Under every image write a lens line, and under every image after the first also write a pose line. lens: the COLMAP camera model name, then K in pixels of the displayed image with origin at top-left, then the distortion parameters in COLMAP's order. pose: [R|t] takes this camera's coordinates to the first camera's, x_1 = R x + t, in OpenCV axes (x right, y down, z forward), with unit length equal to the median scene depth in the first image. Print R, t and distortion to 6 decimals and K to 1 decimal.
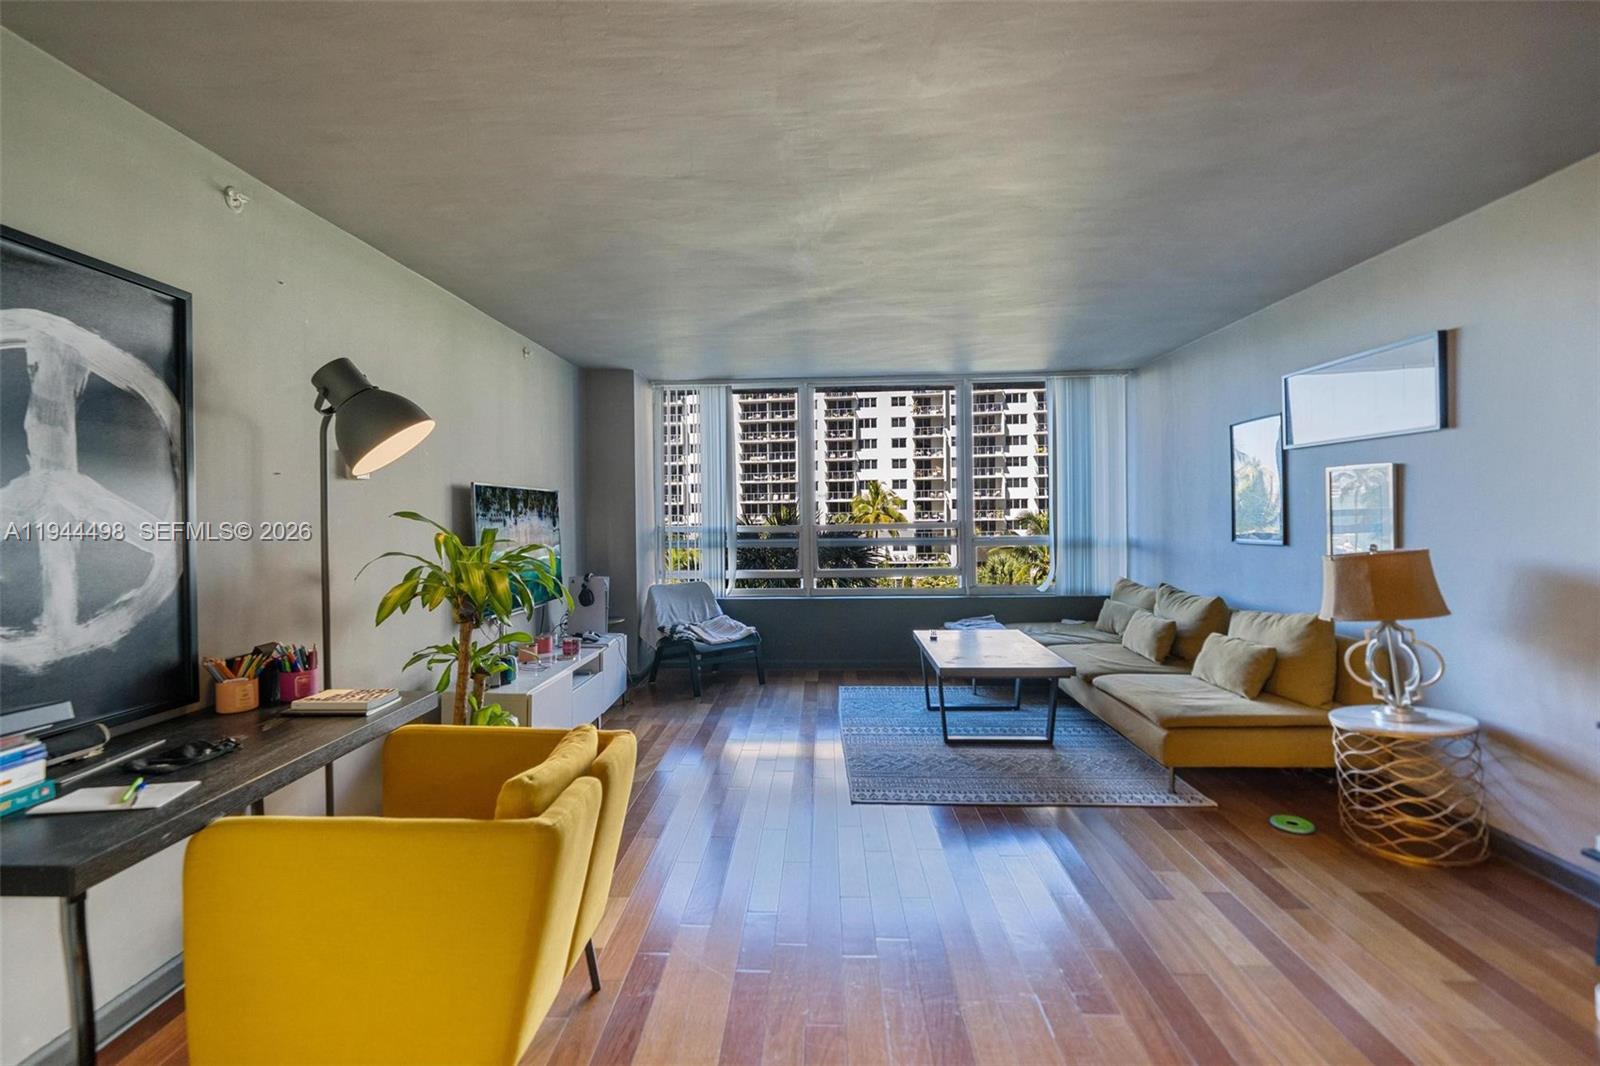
lens RADIAL K [[723.0, 0, 796.1], [0, 723.0, 525.2], [0, 0, 1]] dist [0.003031, 0.000346]
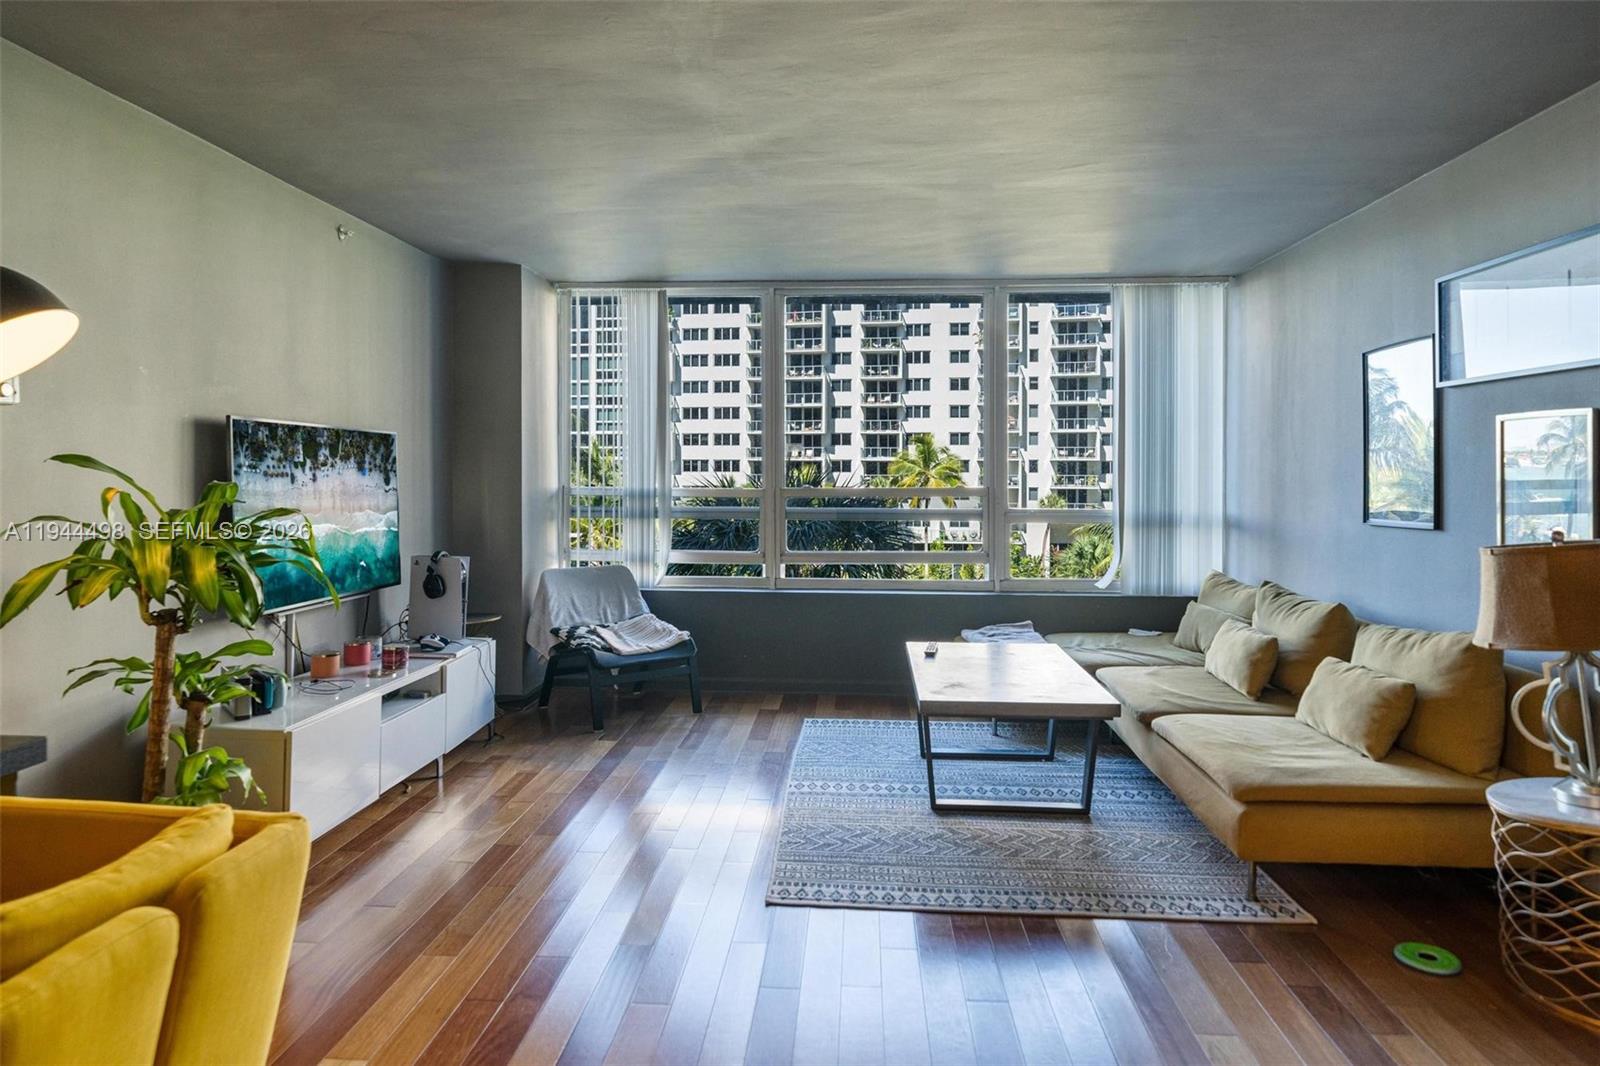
lens RADIAL K [[949.3, 0, 810.9], [0, 949.3, 487.2], [0, 0, 1]] dist [0.002818, -0.000756]
pose [[0.999701, 0.017107, -0.017479, 0.096876], [-0.017170, 0.999847, -0.003481, 0.001194], [0.017417, 0.003780, 0.999841, 0.093857]]
